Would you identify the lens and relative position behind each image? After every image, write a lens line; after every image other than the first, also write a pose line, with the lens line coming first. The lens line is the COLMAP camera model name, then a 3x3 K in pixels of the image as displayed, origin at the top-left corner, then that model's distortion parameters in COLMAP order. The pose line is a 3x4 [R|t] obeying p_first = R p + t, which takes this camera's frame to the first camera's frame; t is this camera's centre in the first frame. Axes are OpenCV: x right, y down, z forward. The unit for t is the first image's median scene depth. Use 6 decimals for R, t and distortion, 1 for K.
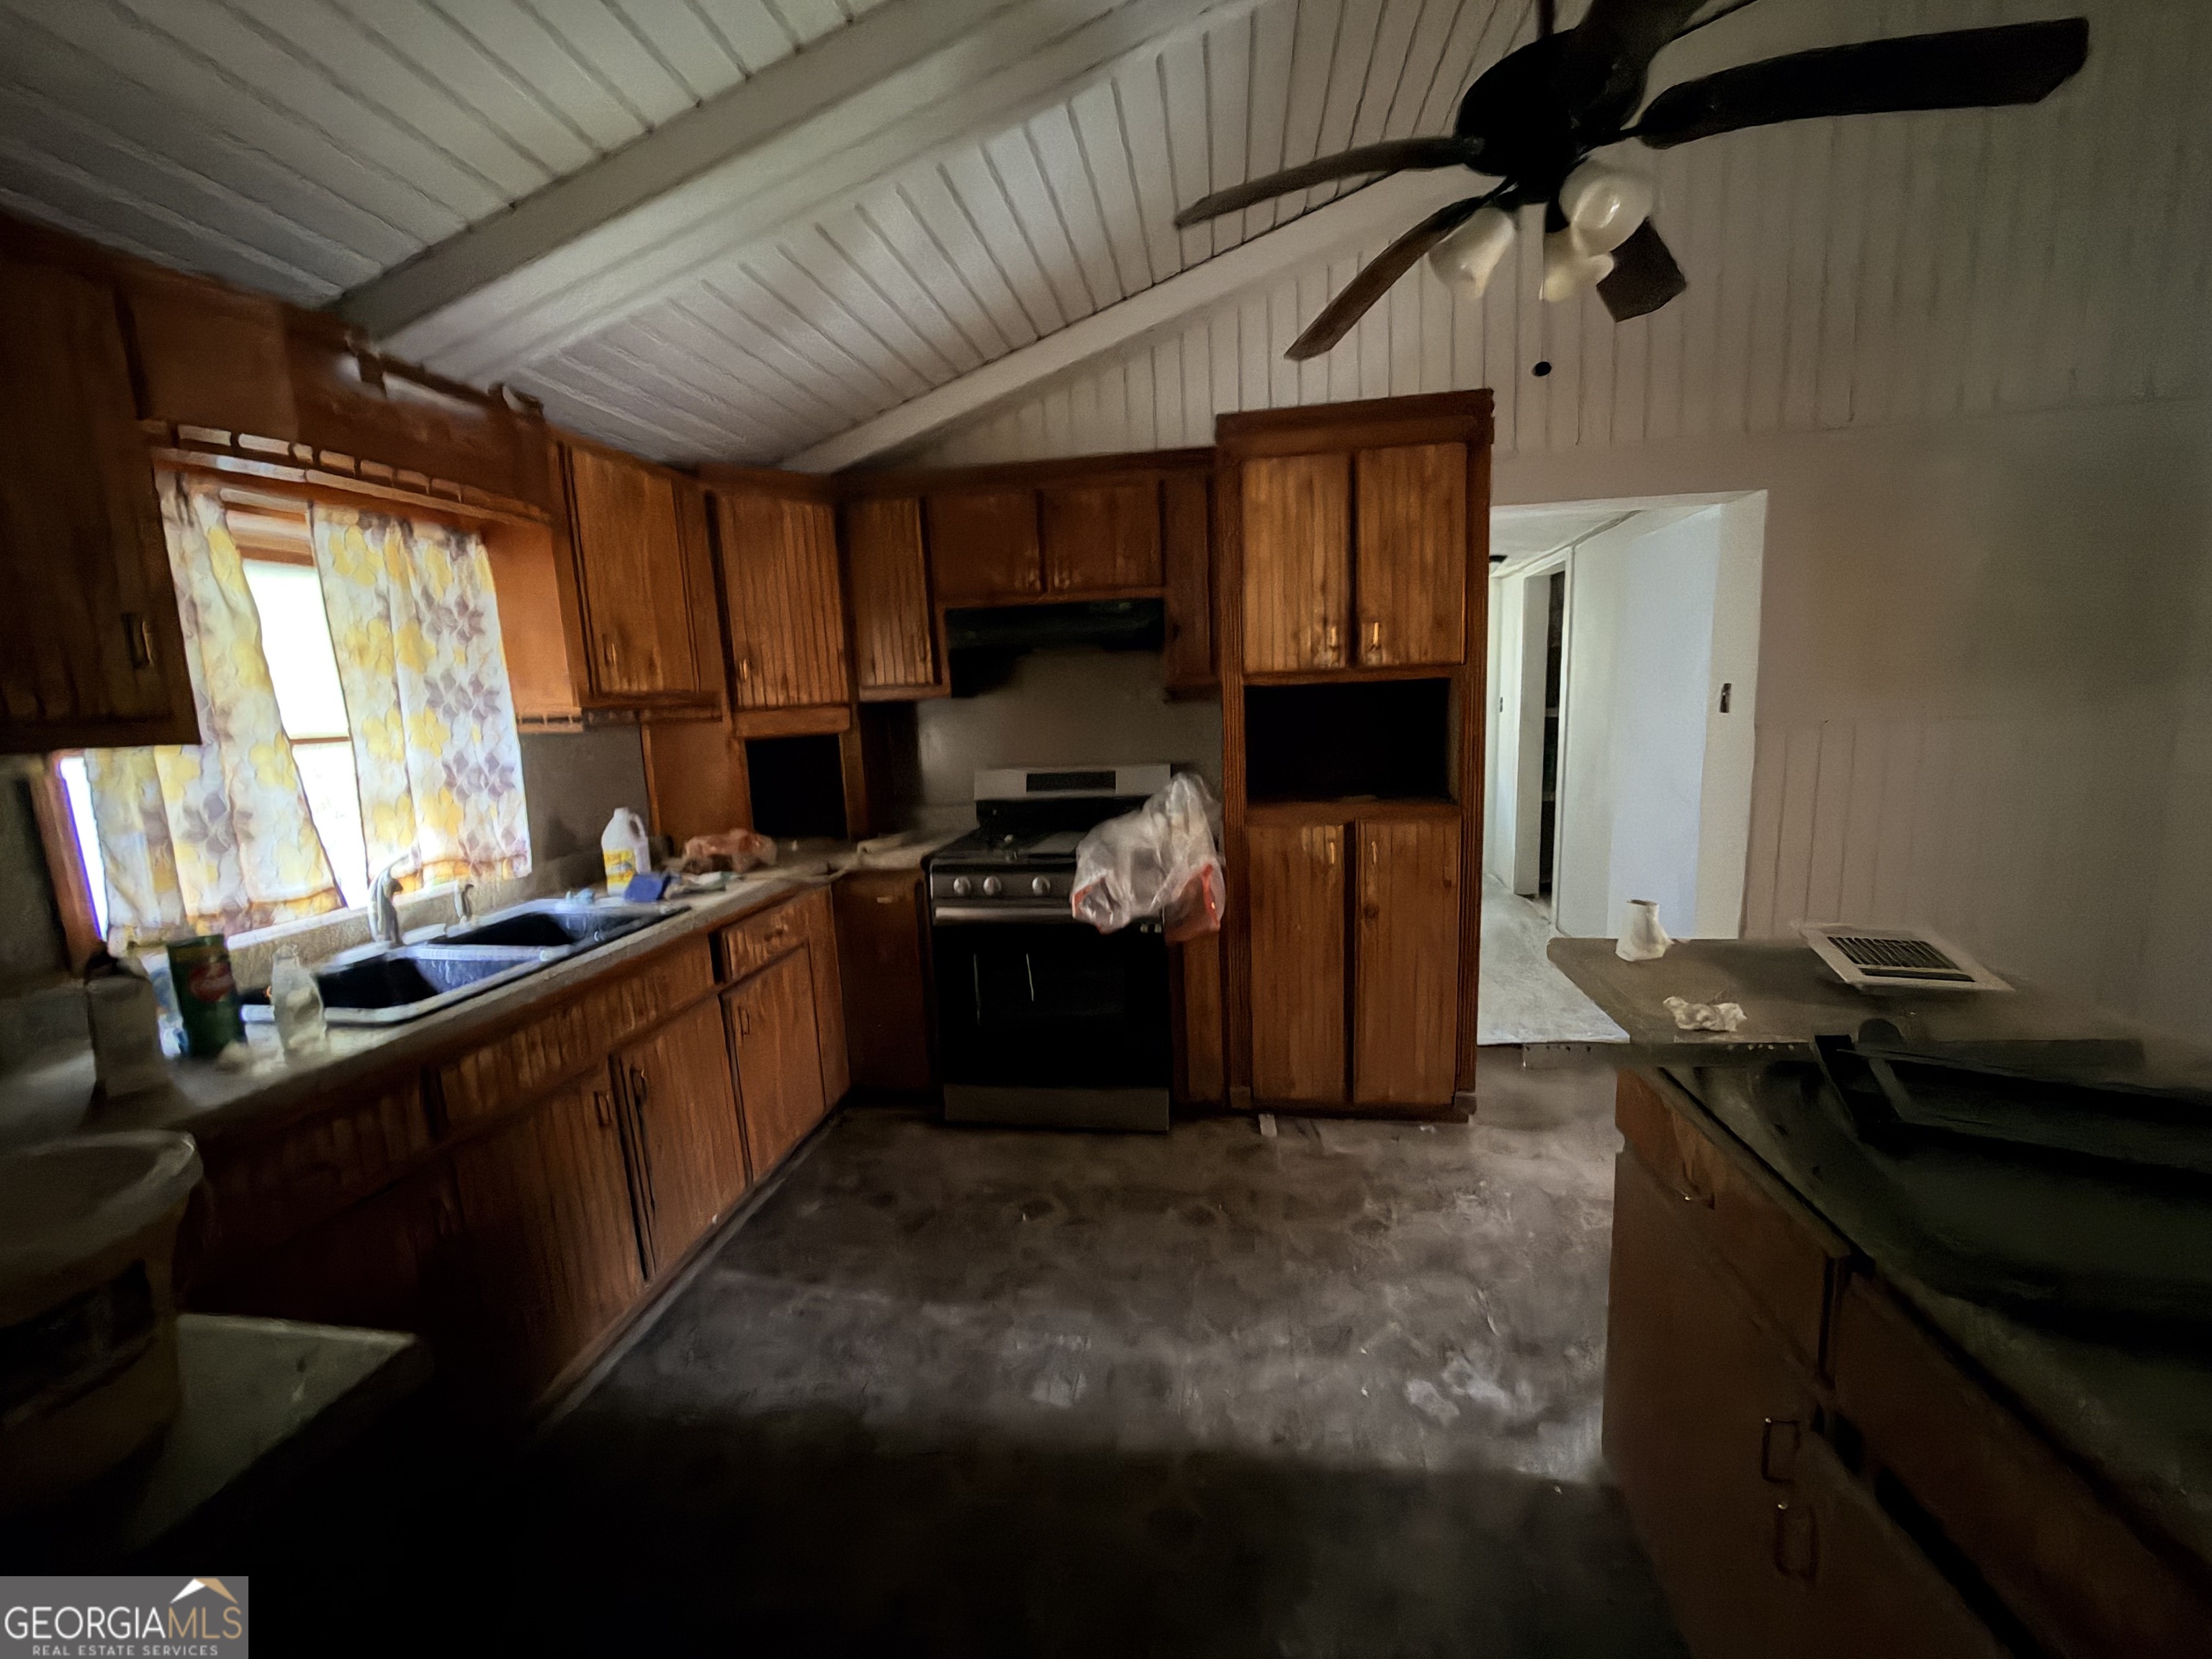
lens RADIAL K [[881.9, 0, 1094.6], [0, 881.9, 828.4], [0, 0, 1]] dist [0.000614, -0.000029]
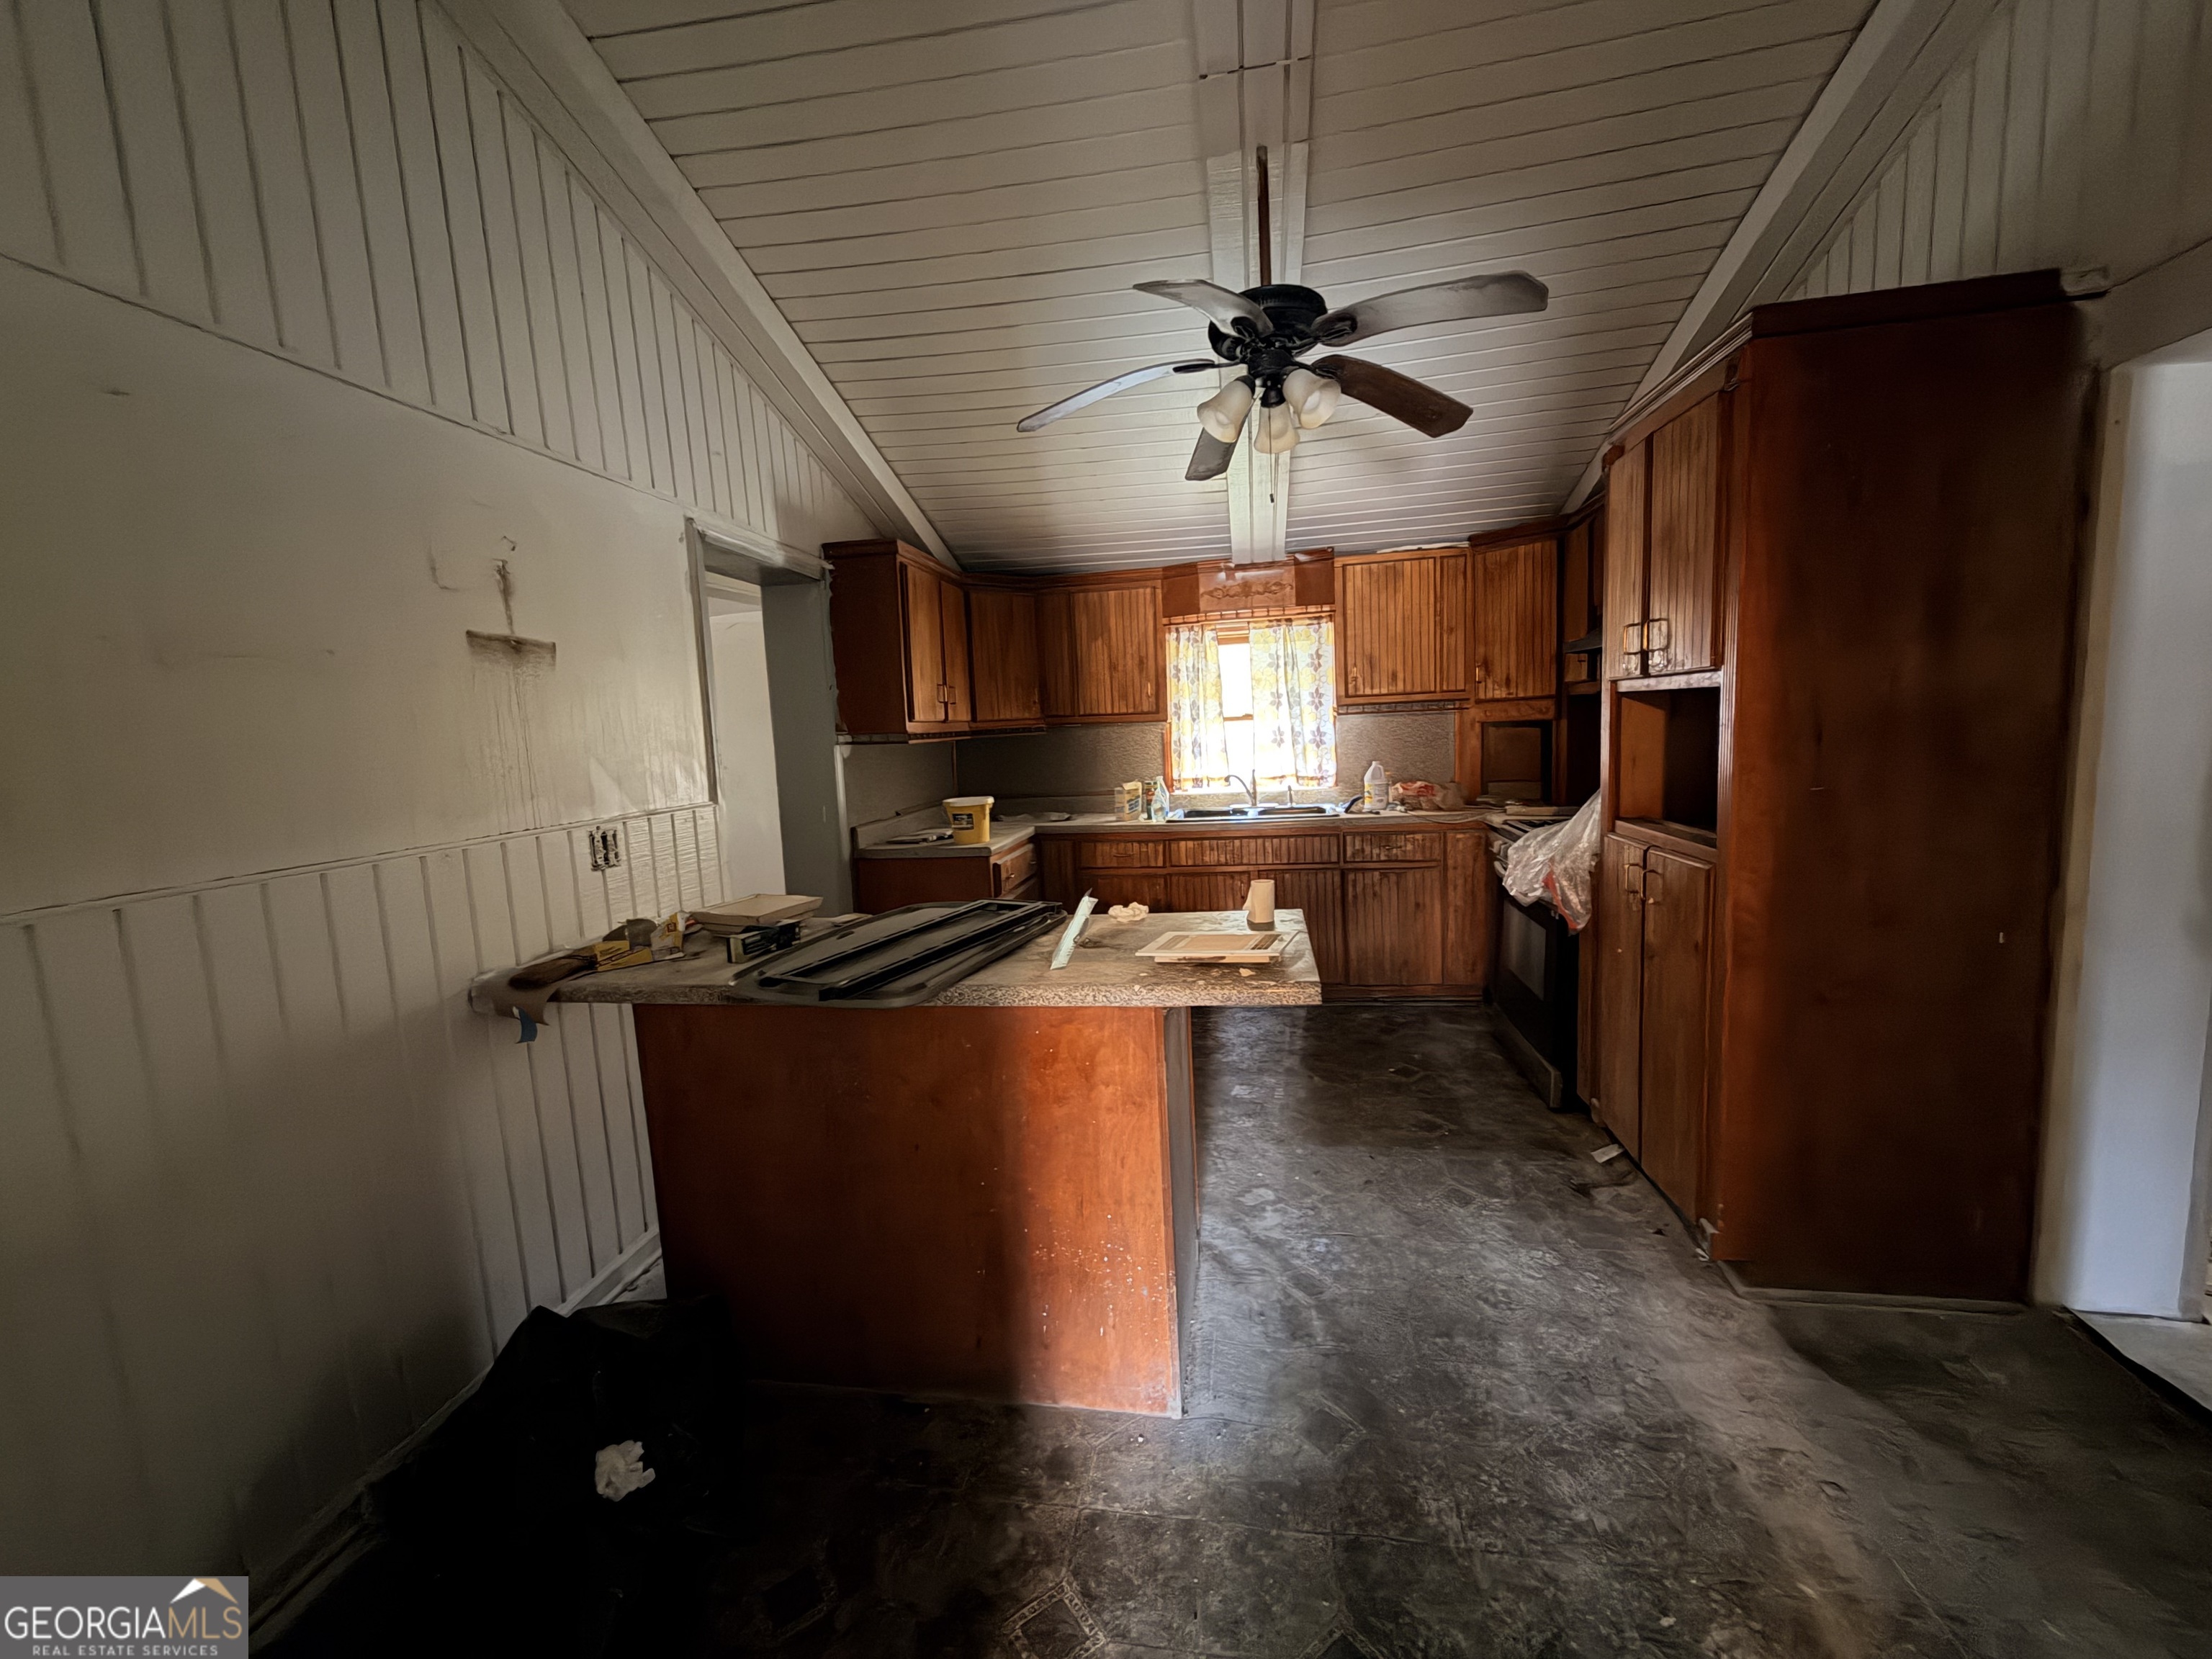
lens RADIAL K [[881.9, 0, 1094.6], [0, 881.9, 828.4], [0, 0, 1]] dist [0.000614, -0.000029]
pose [[-0.020235, 0.154816, -0.987736, 1.263283], [-0.103370, 0.982320, 0.156085, -0.109643], [0.994437, 0.105261, -0.003874, 0.491941]]
